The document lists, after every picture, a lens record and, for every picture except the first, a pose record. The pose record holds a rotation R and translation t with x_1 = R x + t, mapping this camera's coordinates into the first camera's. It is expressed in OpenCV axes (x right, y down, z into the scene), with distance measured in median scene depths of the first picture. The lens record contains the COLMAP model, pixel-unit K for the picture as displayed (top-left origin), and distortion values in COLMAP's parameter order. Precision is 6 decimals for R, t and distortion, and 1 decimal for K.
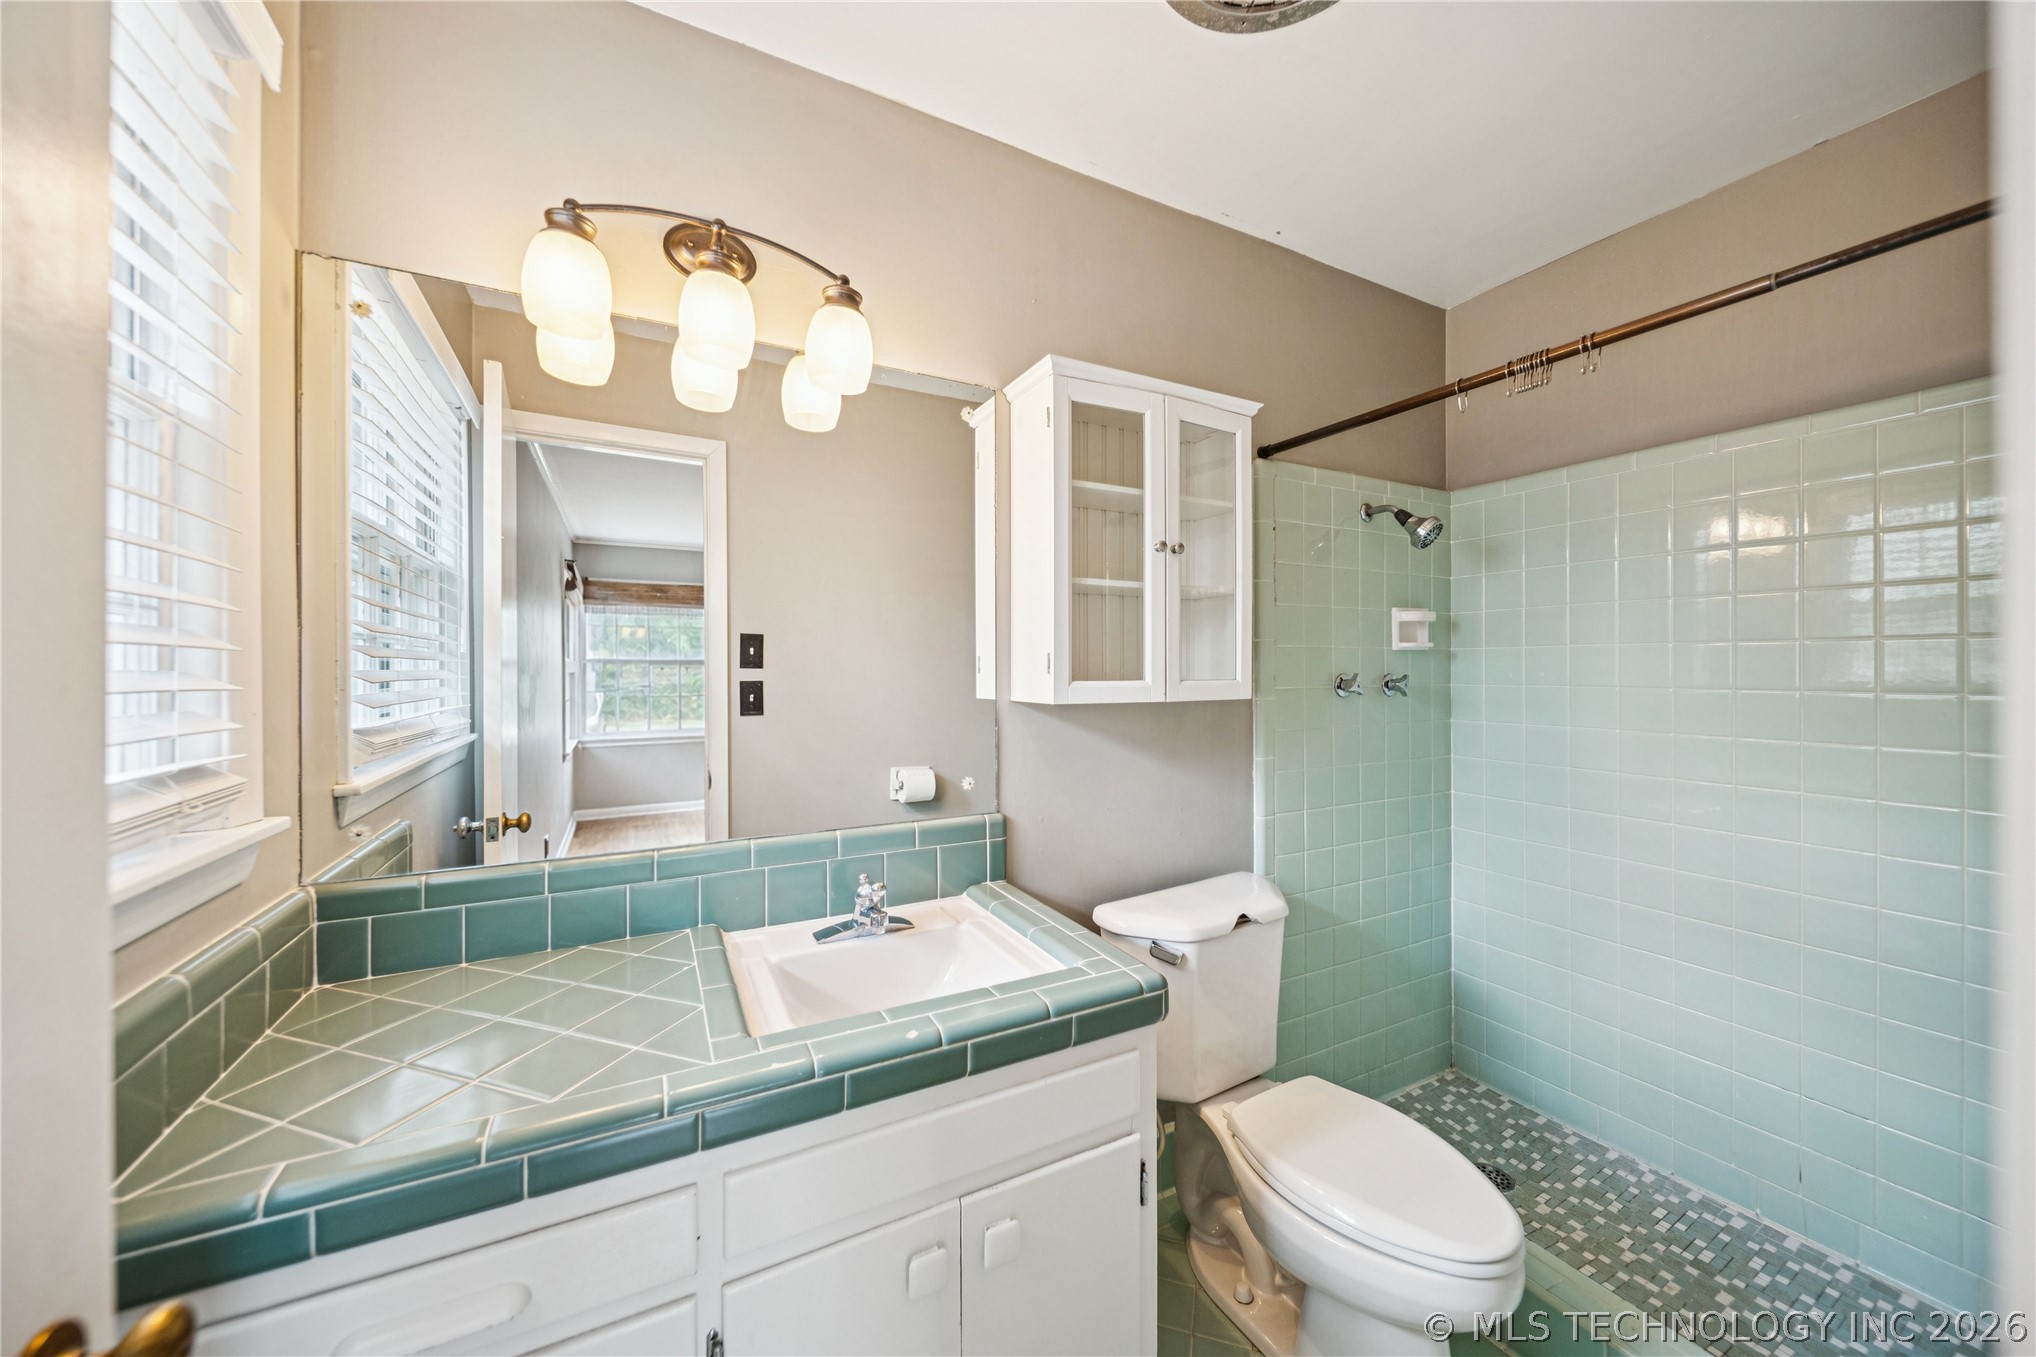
lens RADIAL K [[732.2, 0, 1014.7], [0, 732.2, 671.9], [0, 0, 1]] dist [-0.005371, -0.000001]
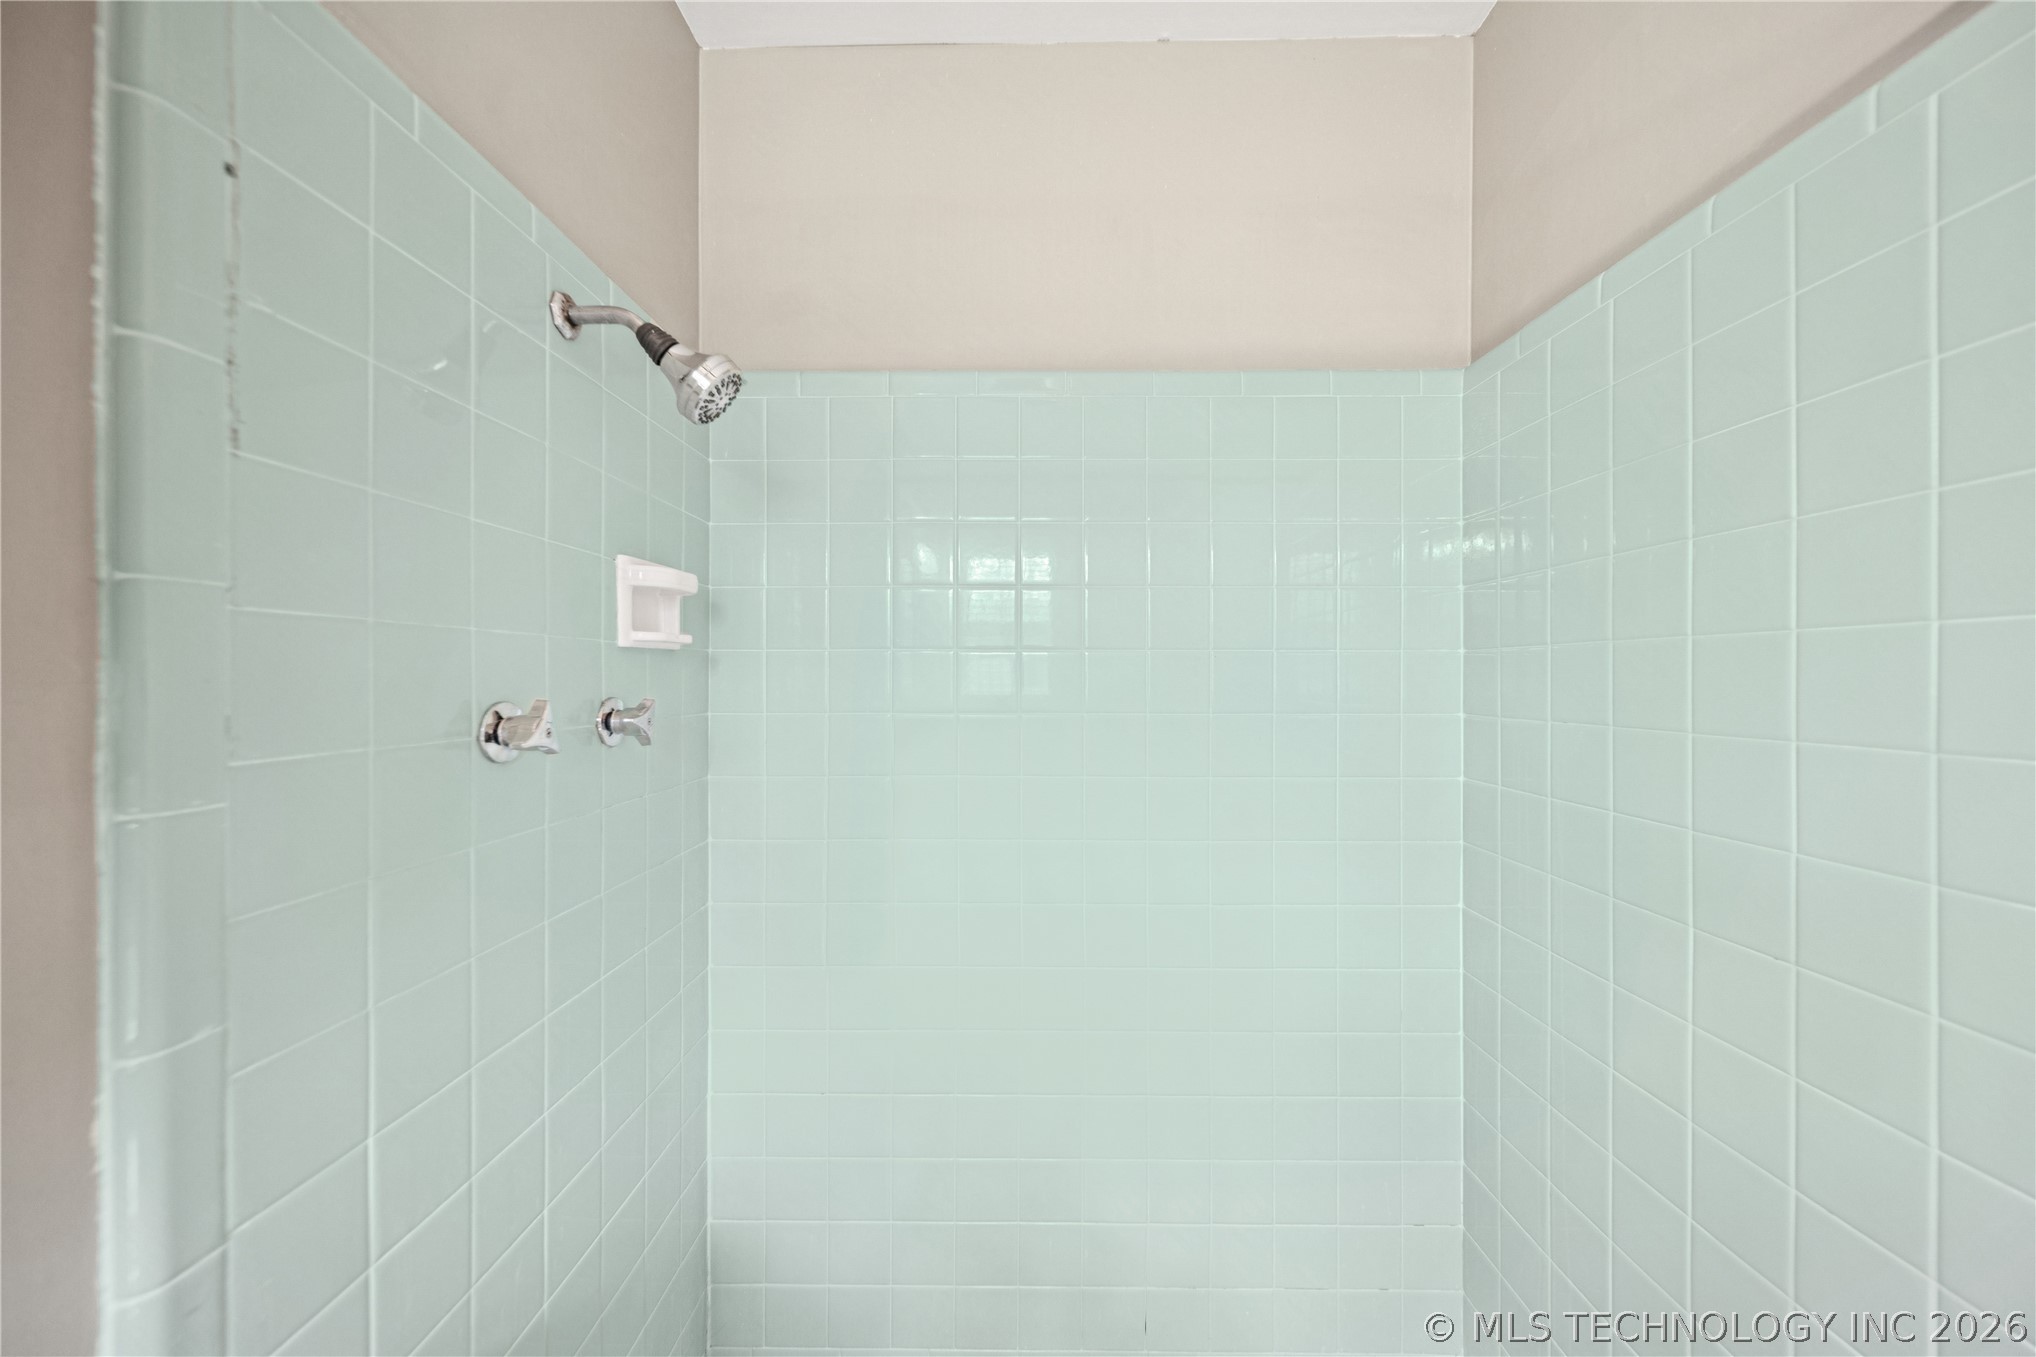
lens RADIAL K [[732.2, 0, 1011.0], [0, 732.2, 679.6], [0, 0, 1]] dist [-0.005371, -0.000001]
pose [[0.491563, 0.006063, 0.870821, 0.239582], [-0.005460, 0.999978, -0.003880, -0.008104], [-0.870825, -0.002847, 0.491585, 0.561770]]
